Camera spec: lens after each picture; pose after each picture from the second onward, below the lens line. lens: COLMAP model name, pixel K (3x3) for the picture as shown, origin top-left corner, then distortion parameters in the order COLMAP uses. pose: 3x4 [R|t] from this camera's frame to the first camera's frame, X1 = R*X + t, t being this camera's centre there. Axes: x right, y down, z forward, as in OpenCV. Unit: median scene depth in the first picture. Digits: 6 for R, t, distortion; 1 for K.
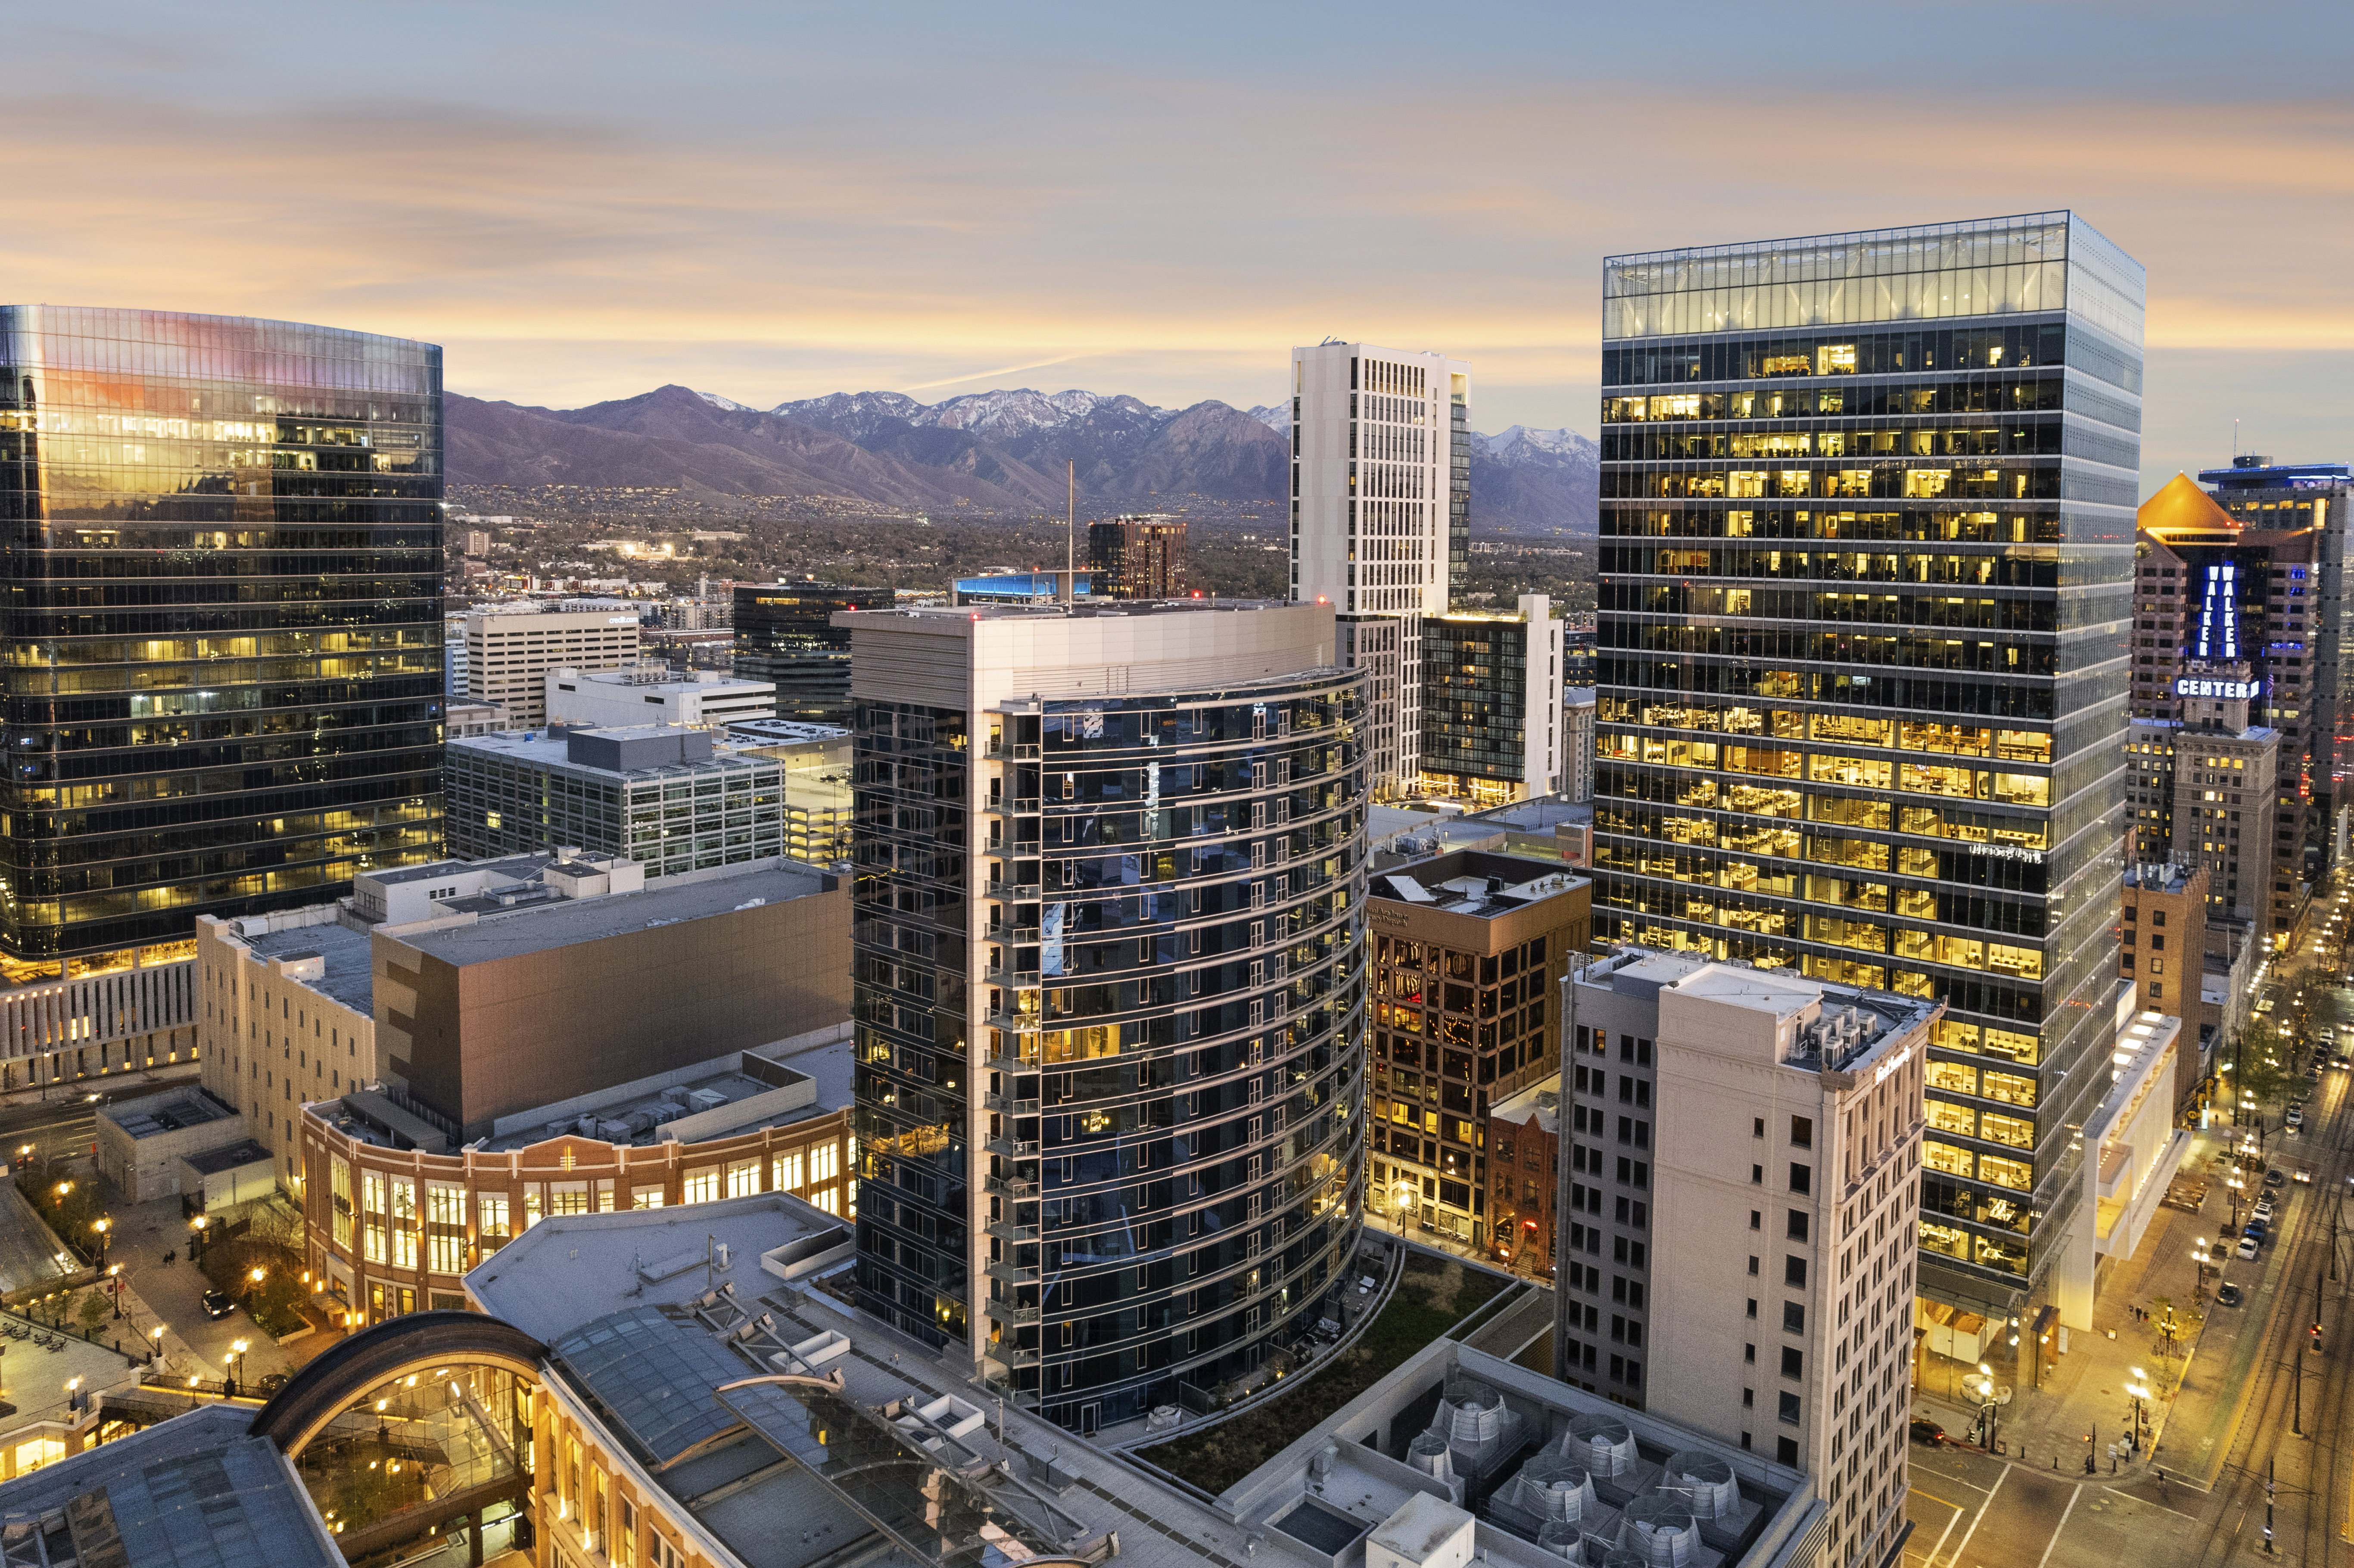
lens RADIAL K [[1583.1, 0, 1271.0], [0, 1583.1, 641.9], [0, 0, 1]] dist [-0.037638, 0.024210]
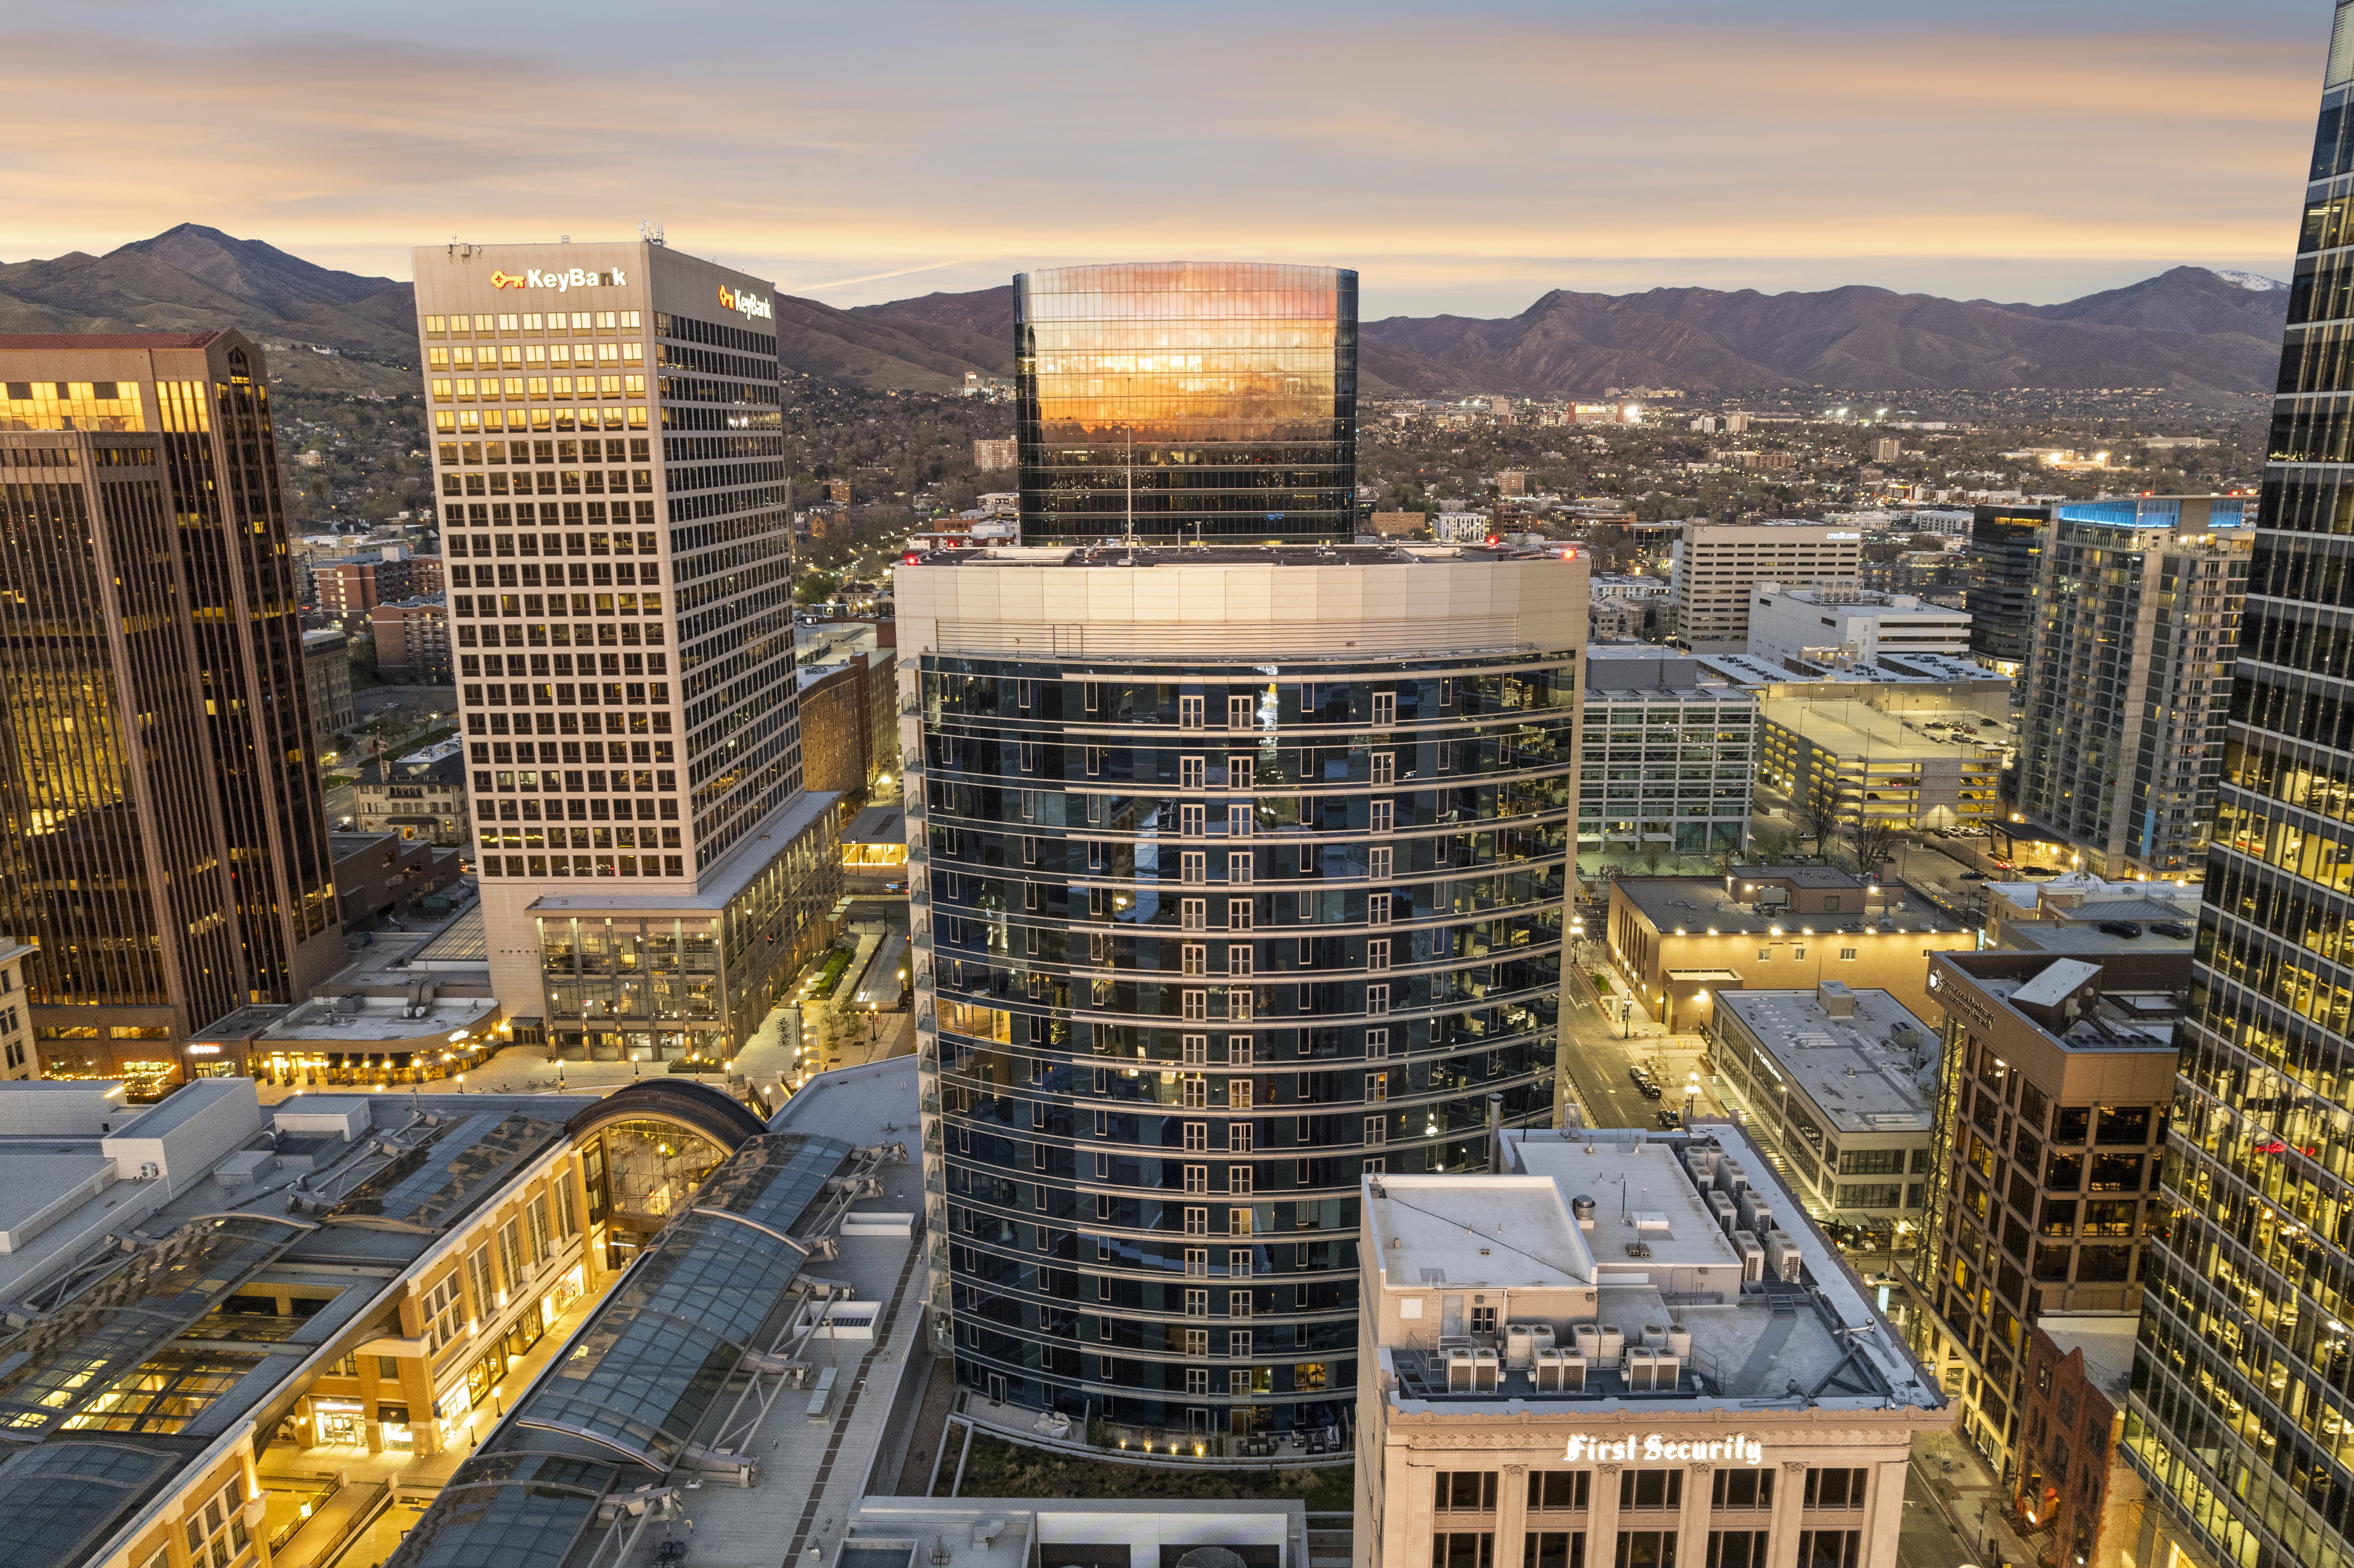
lens RADIAL K [[1583.1, 0, 1186.4], [0, 1583.1, 806.8], [0, 0, 1]] dist [-0.037638, 0.024210]
pose [[0.620032, 0.169850, -0.765971, 0.175706], [-0.044871, 0.982364, 0.181513, -0.013166], [0.783293, -0.078174, 0.616718, 0.137870]]
